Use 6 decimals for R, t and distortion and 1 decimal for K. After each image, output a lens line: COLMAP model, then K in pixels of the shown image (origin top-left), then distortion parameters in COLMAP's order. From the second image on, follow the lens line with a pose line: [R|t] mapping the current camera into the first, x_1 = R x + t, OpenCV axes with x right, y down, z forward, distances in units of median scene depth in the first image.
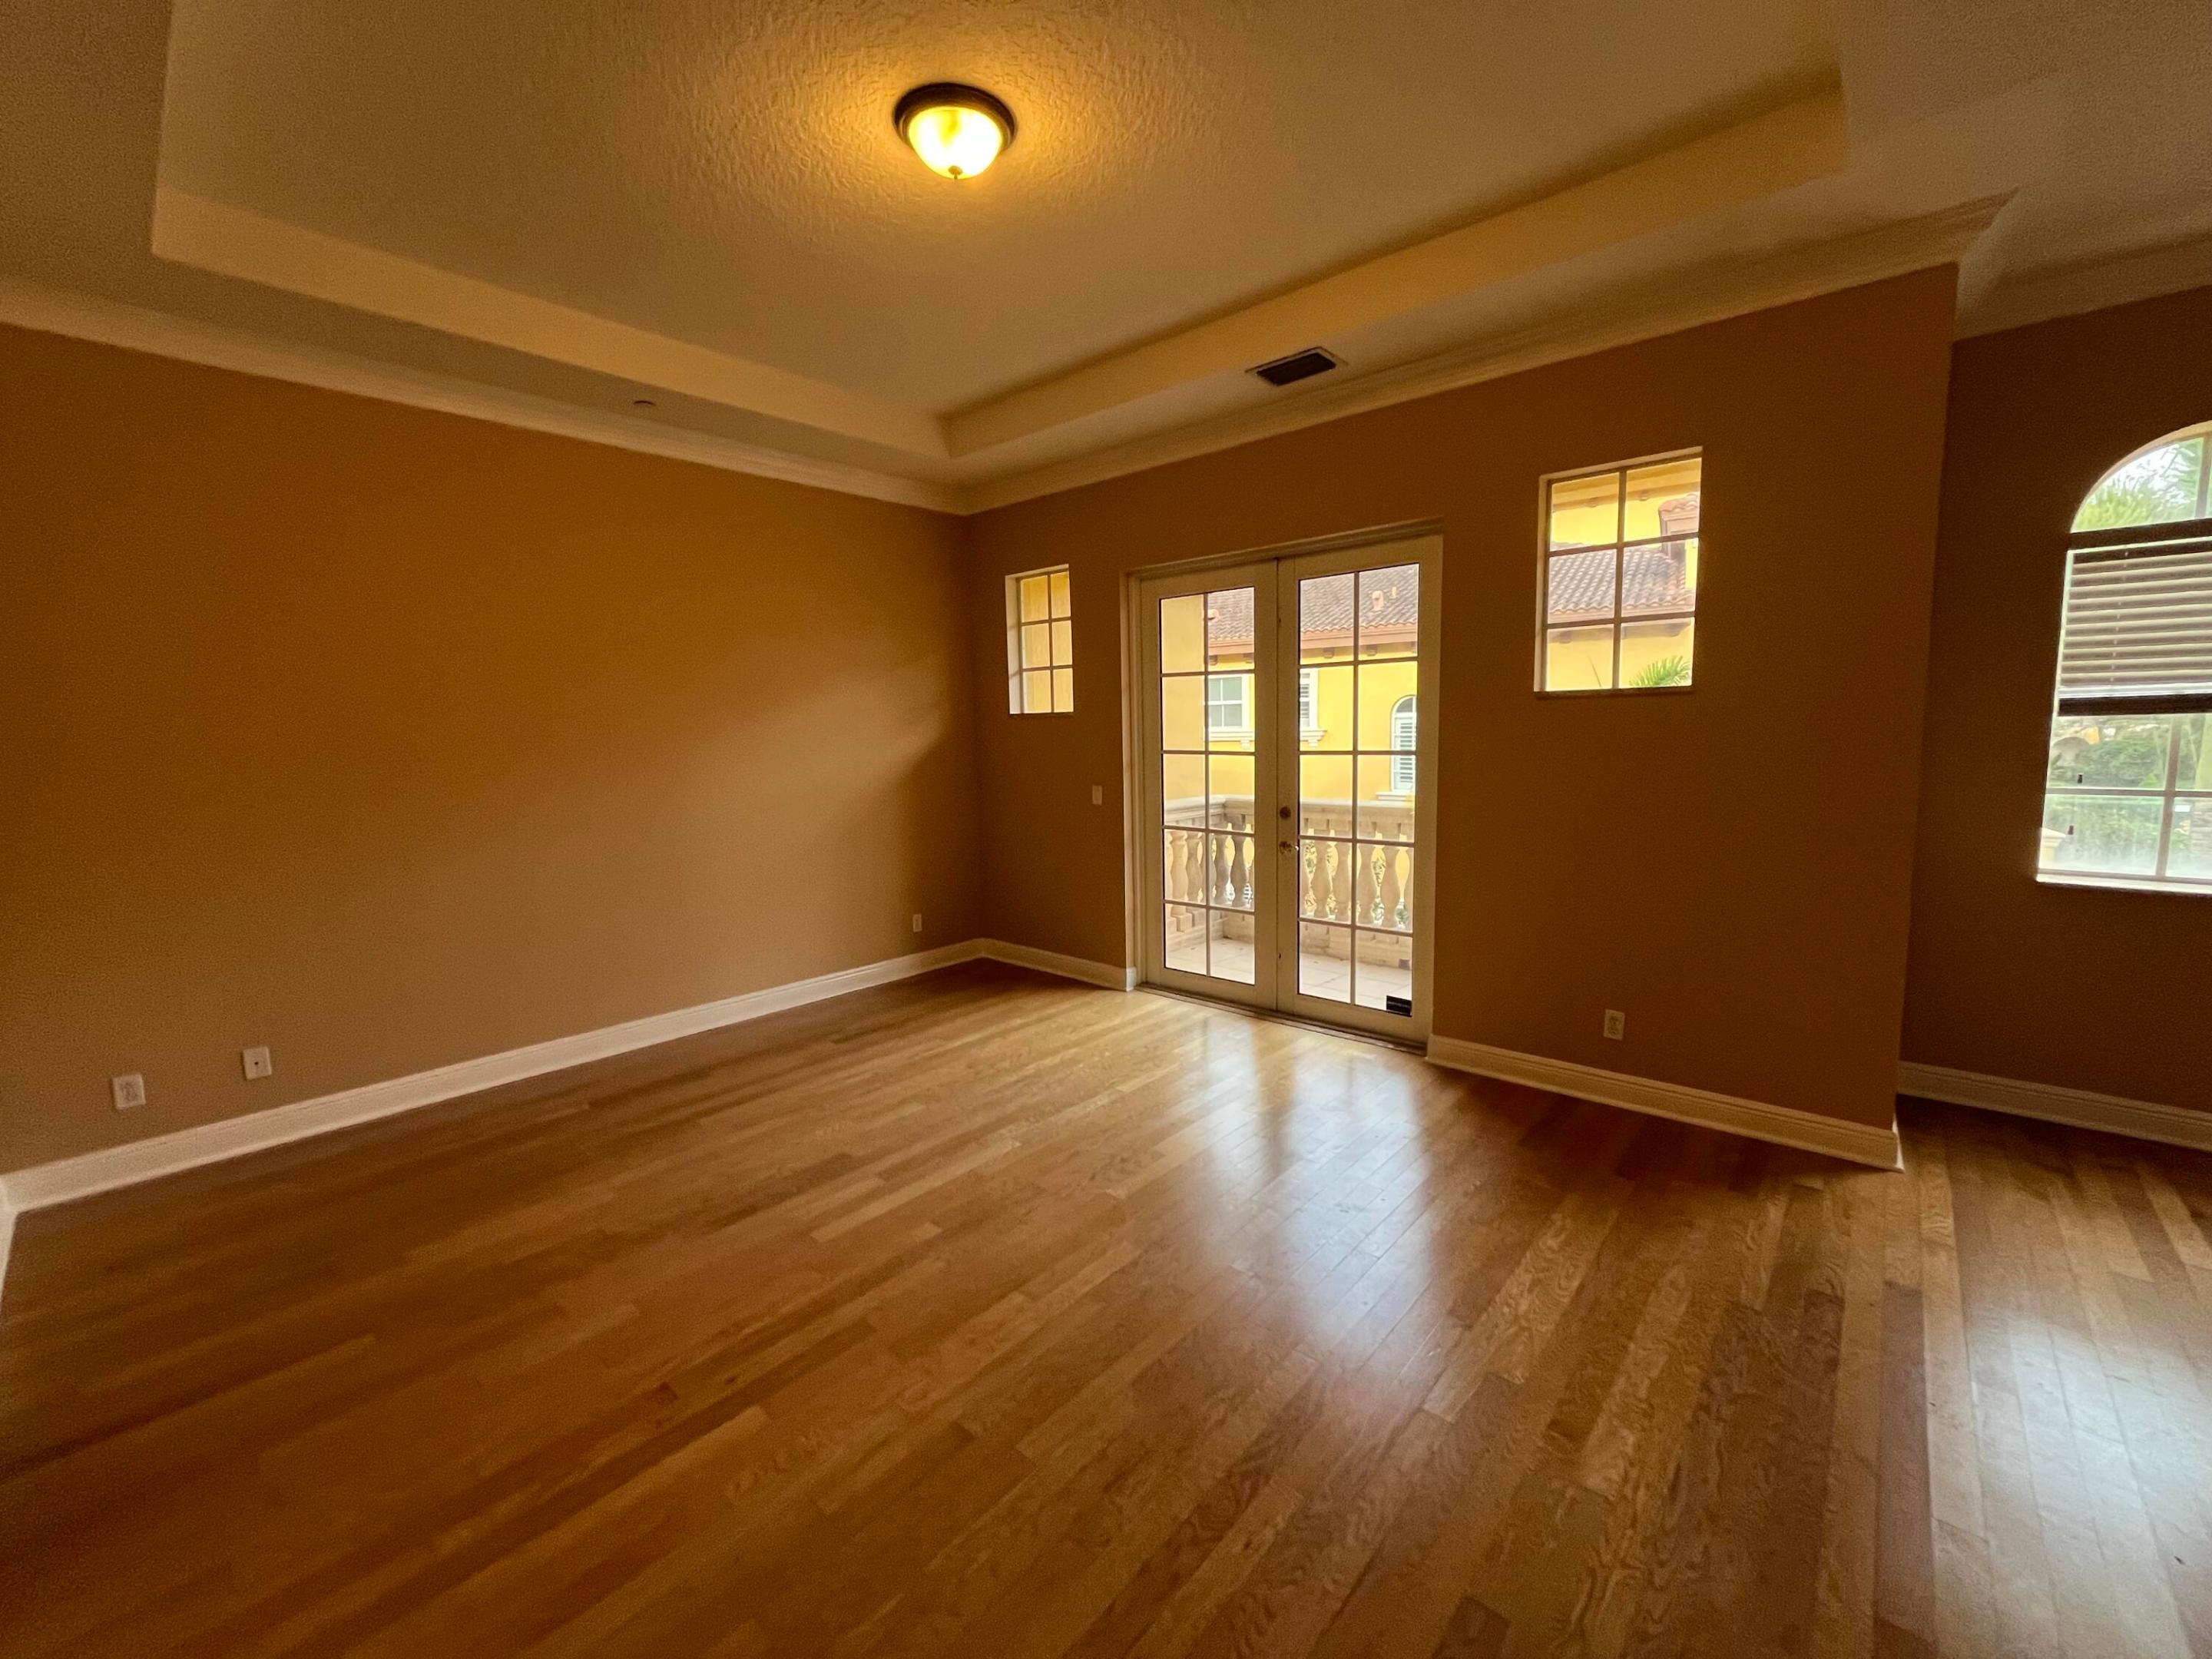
lens RADIAL K [[889.4, 0, 1105.6], [0, 889.4, 829.0], [0, 0, 1]] dist [-0.003085, -0.000131]
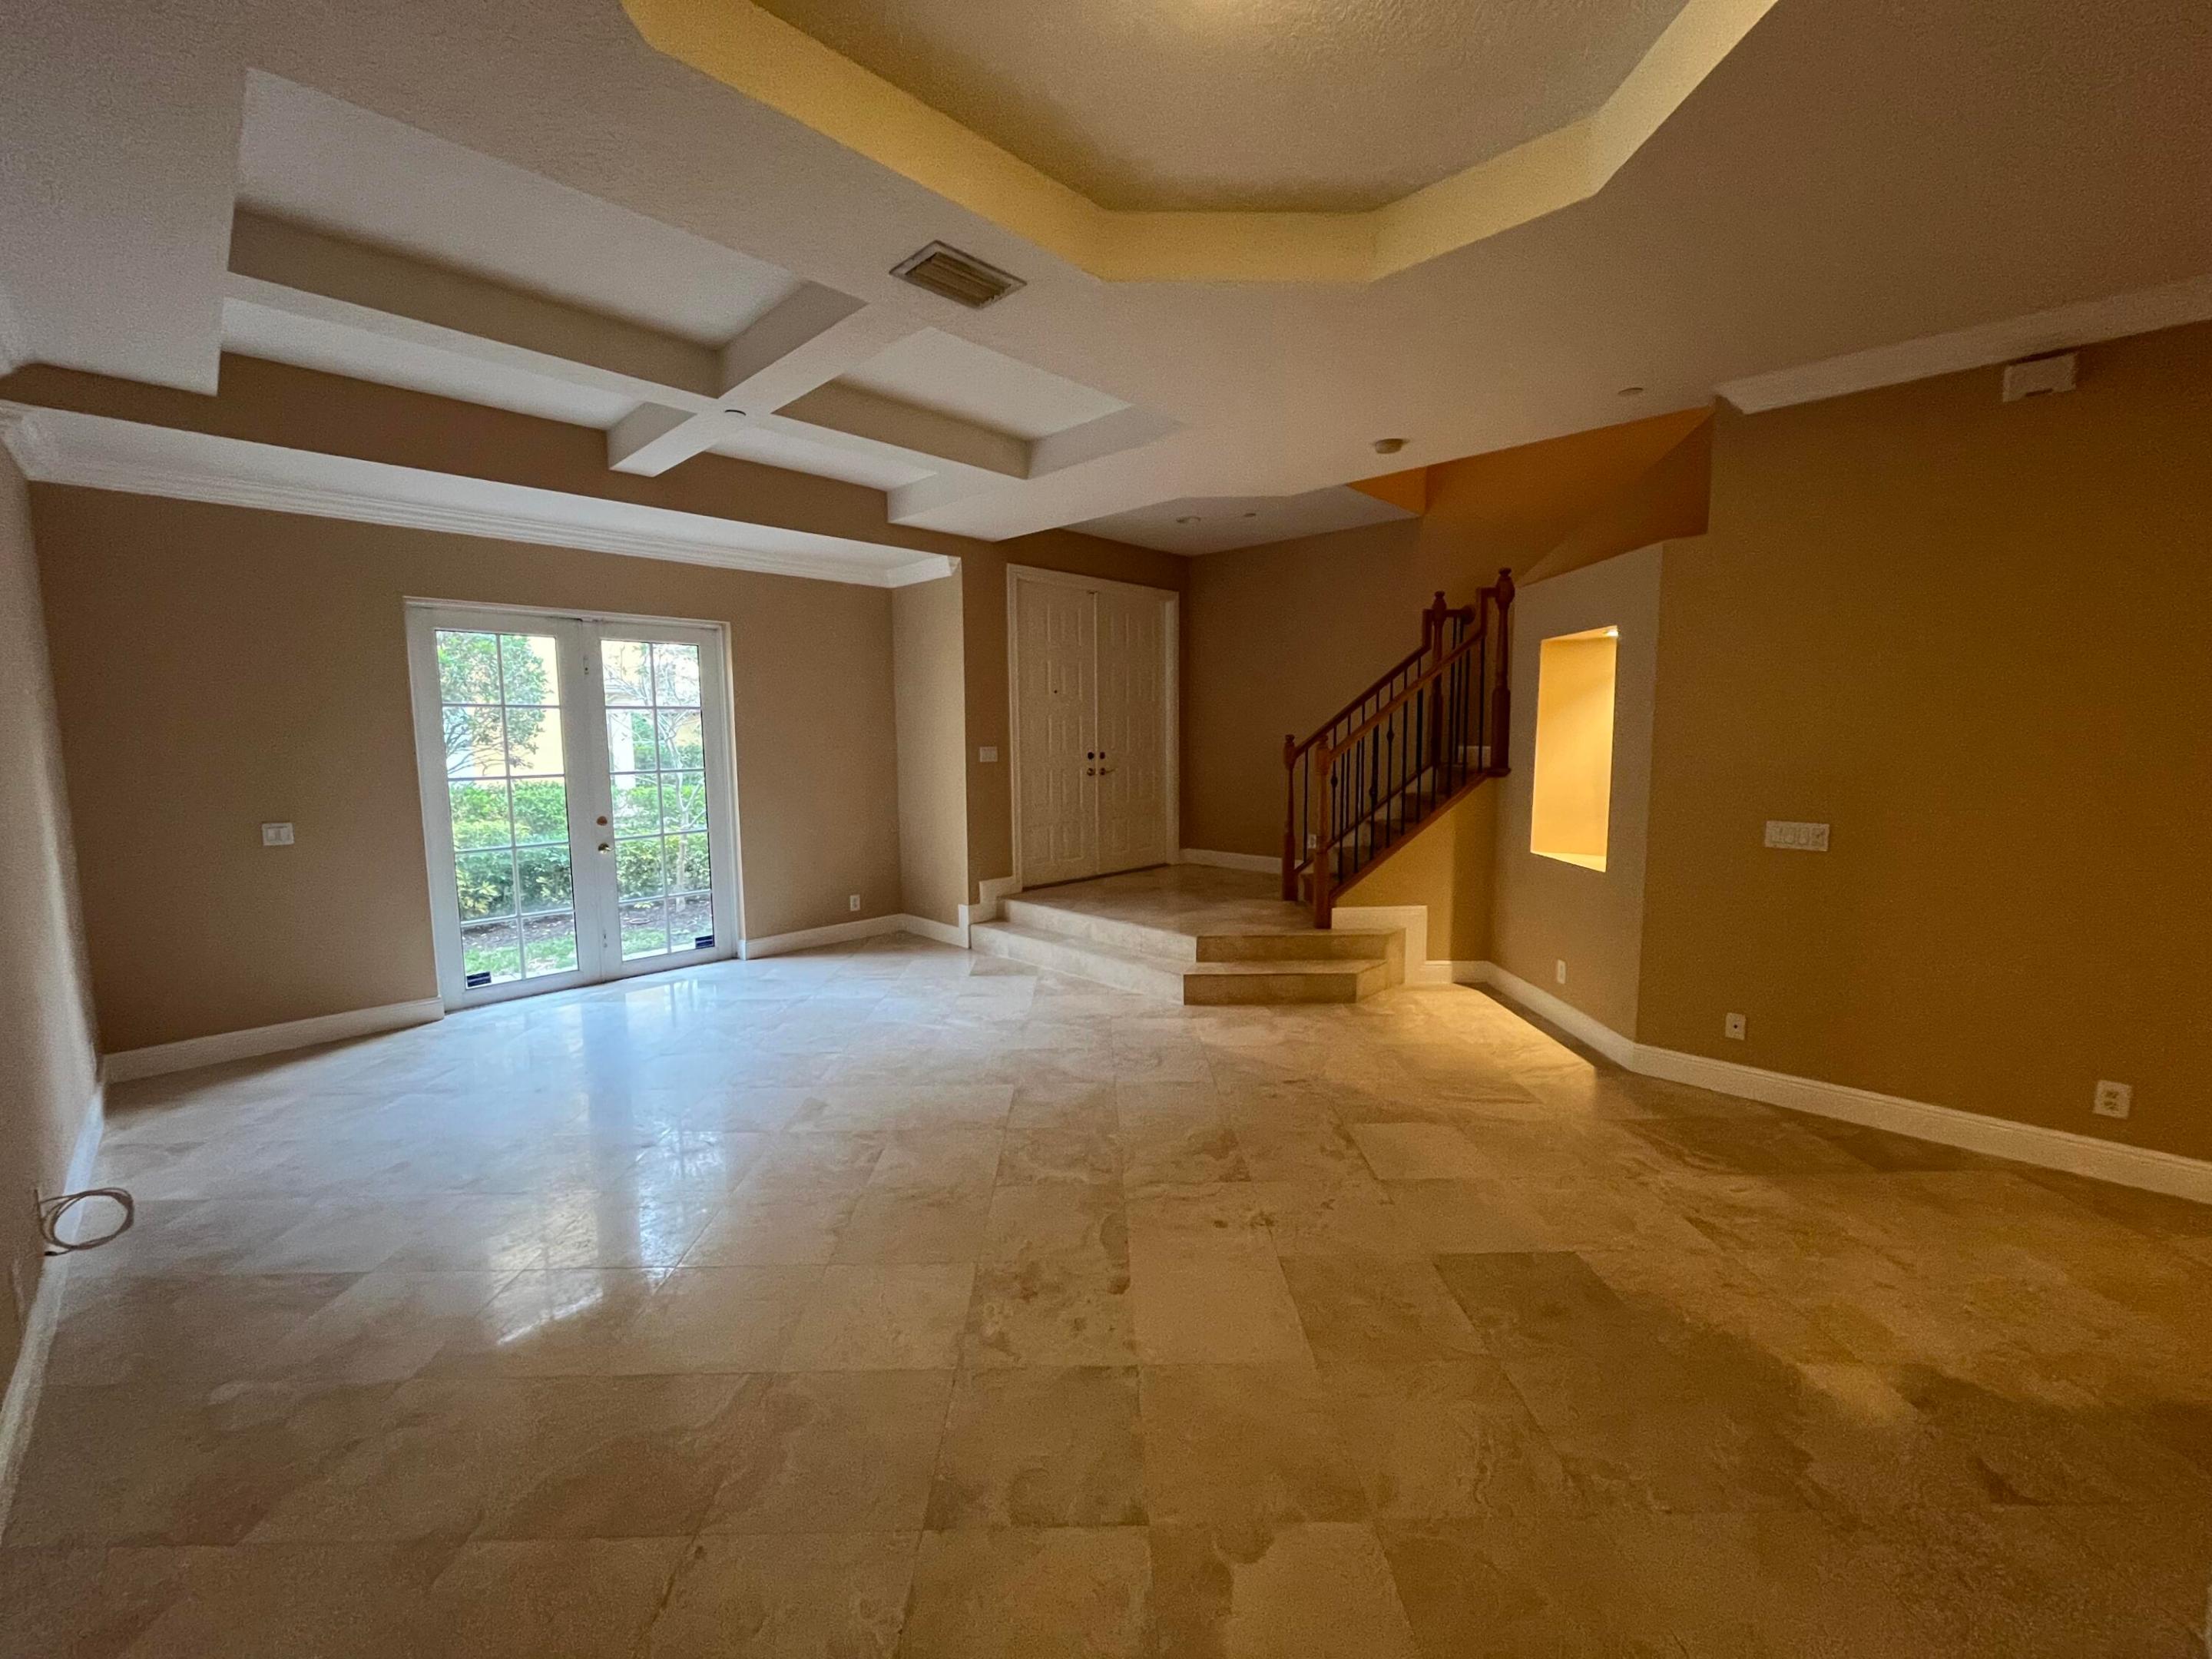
lens RADIAL K [[889.4, 0, 1104.3], [0, 889.4, 822.5], [0, 0, 1]] dist [-0.003085, -0.000131]
pose [[0.063263, -0.076057, 0.995095, -1.062407], [0.111423, 0.991396, 0.068691, -0.024735], [-0.991757, 0.106531, 0.071193, 0.210466]]
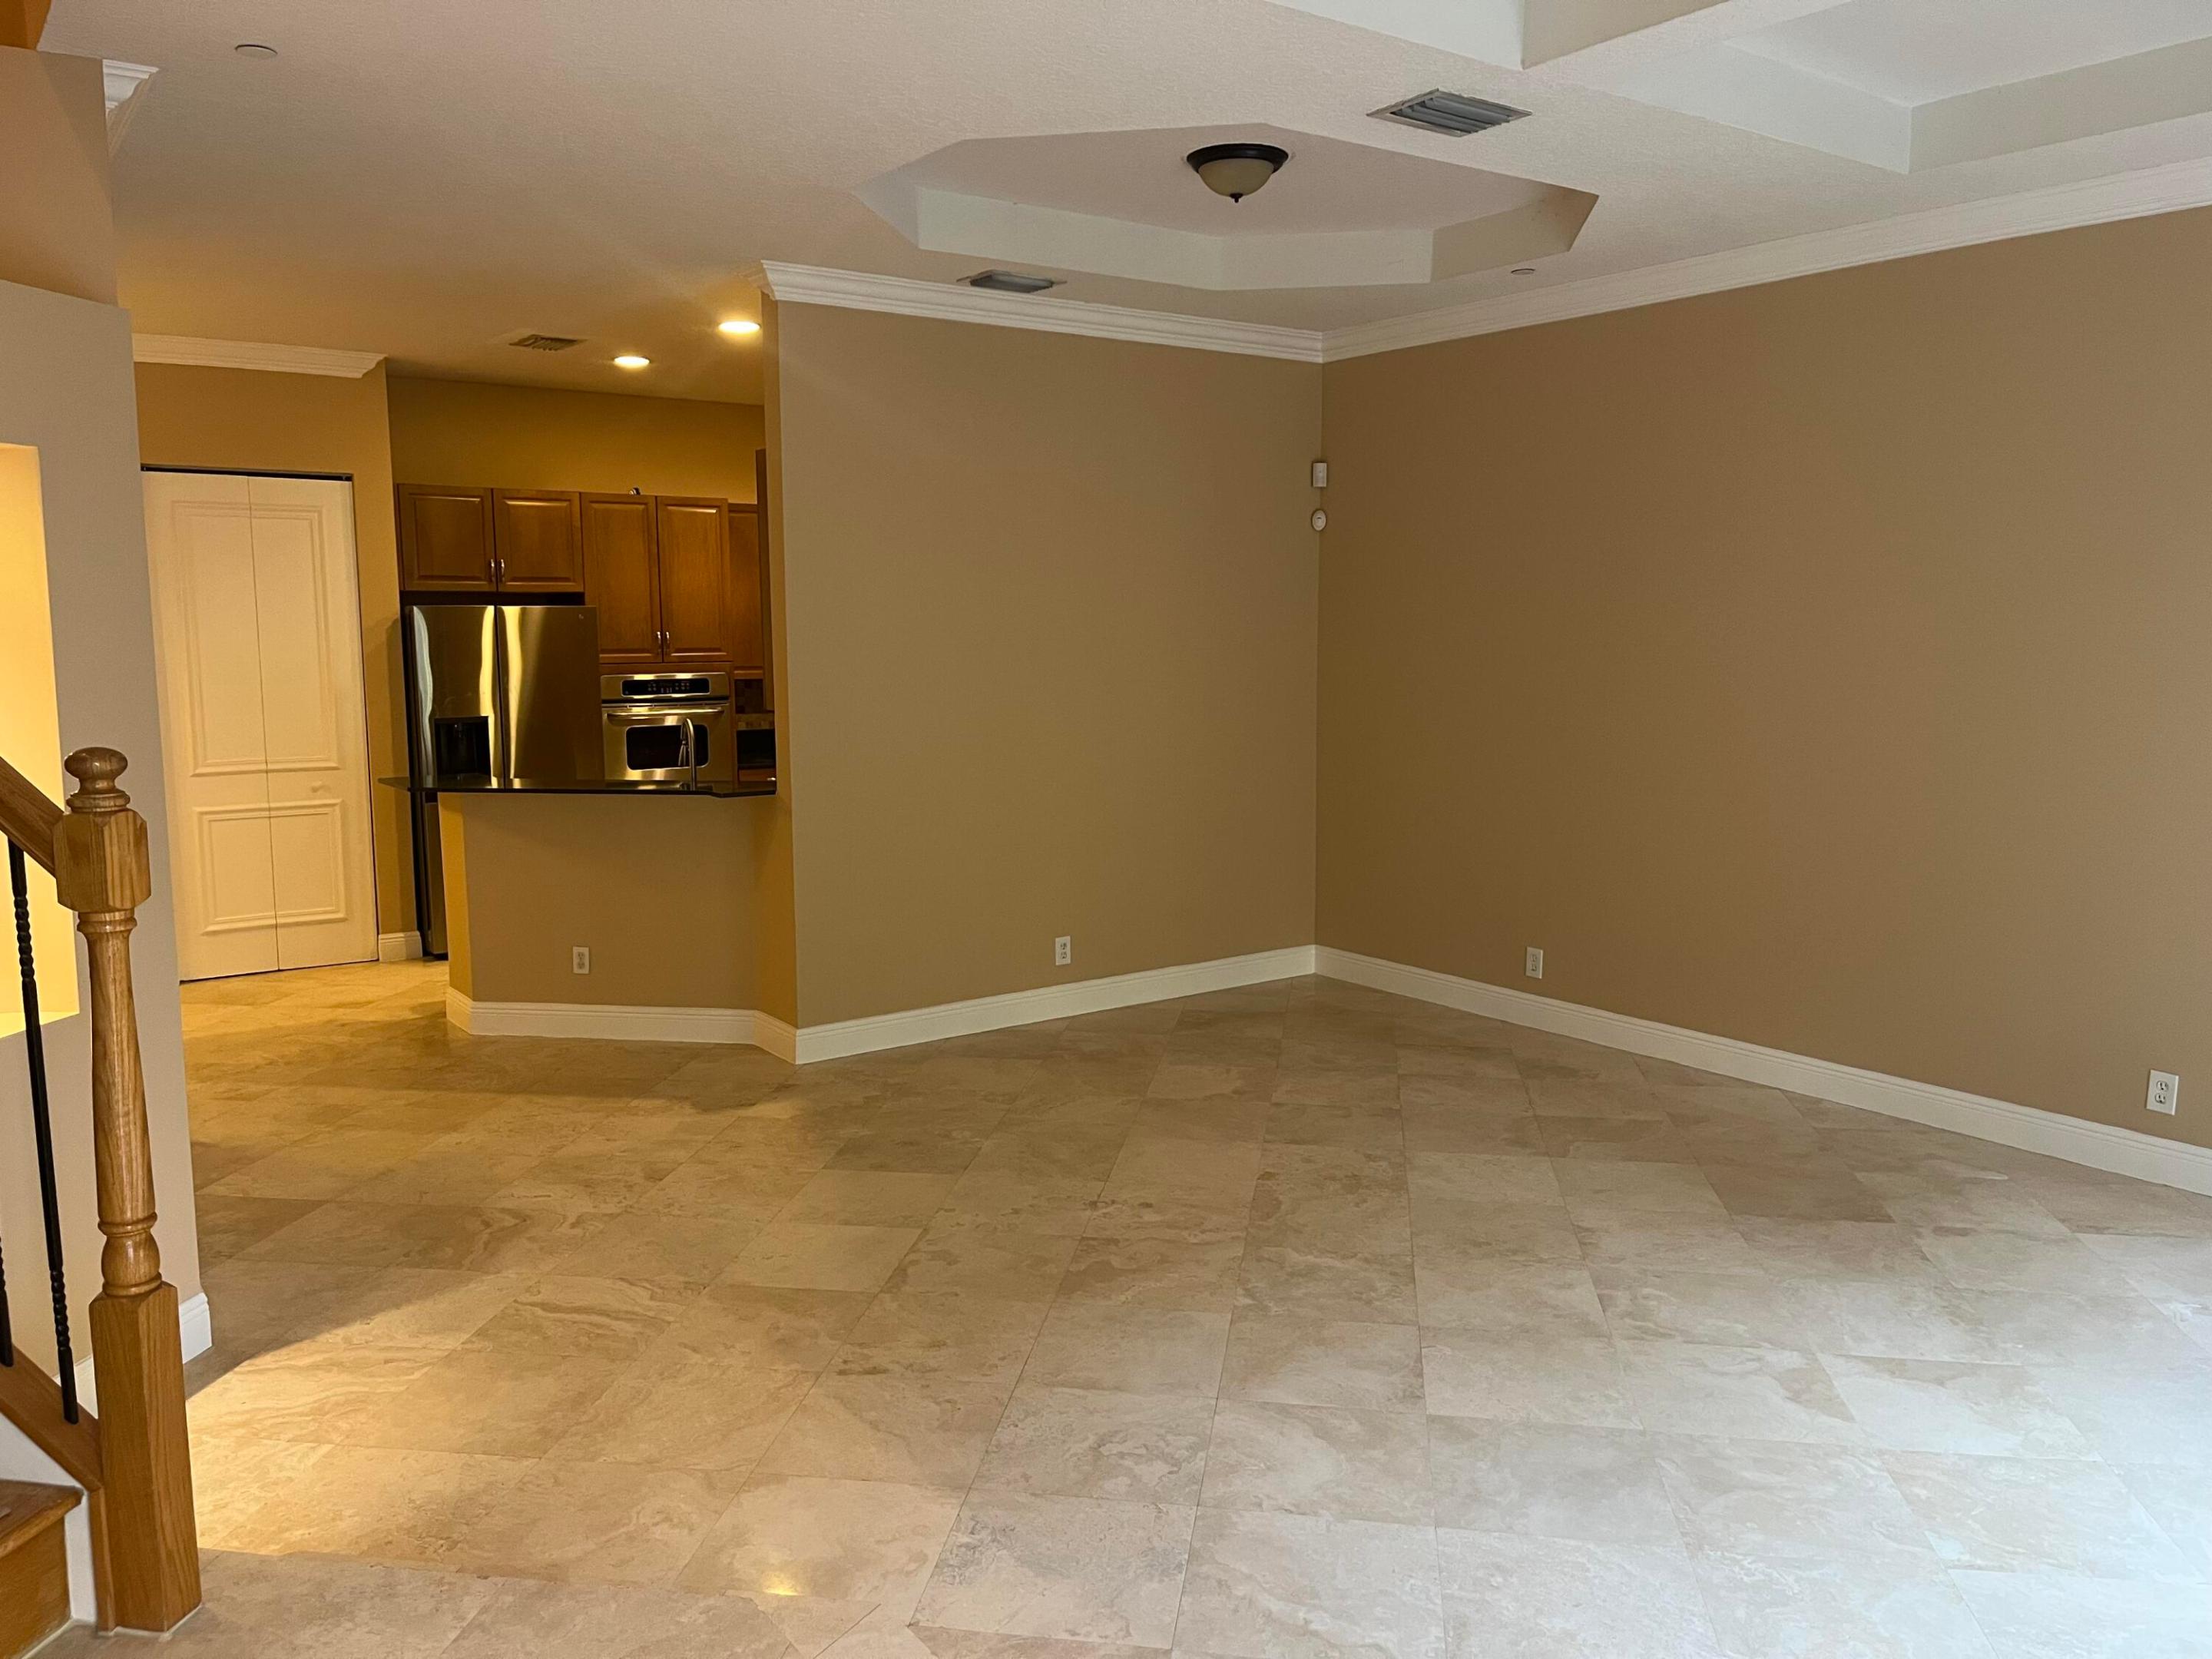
lens RADIAL K [[1666.3, 0, 1099.2], [0, 1666.3, 820.0], [0, 0, 1]] dist [0.059652, -0.066235]
pose [[-0.232494, 0.145780, -0.961610, 0.646890], [-0.092439, 0.980915, 0.171056, -0.120580], [0.968195, 0.128660, -0.214581, 0.382827]]
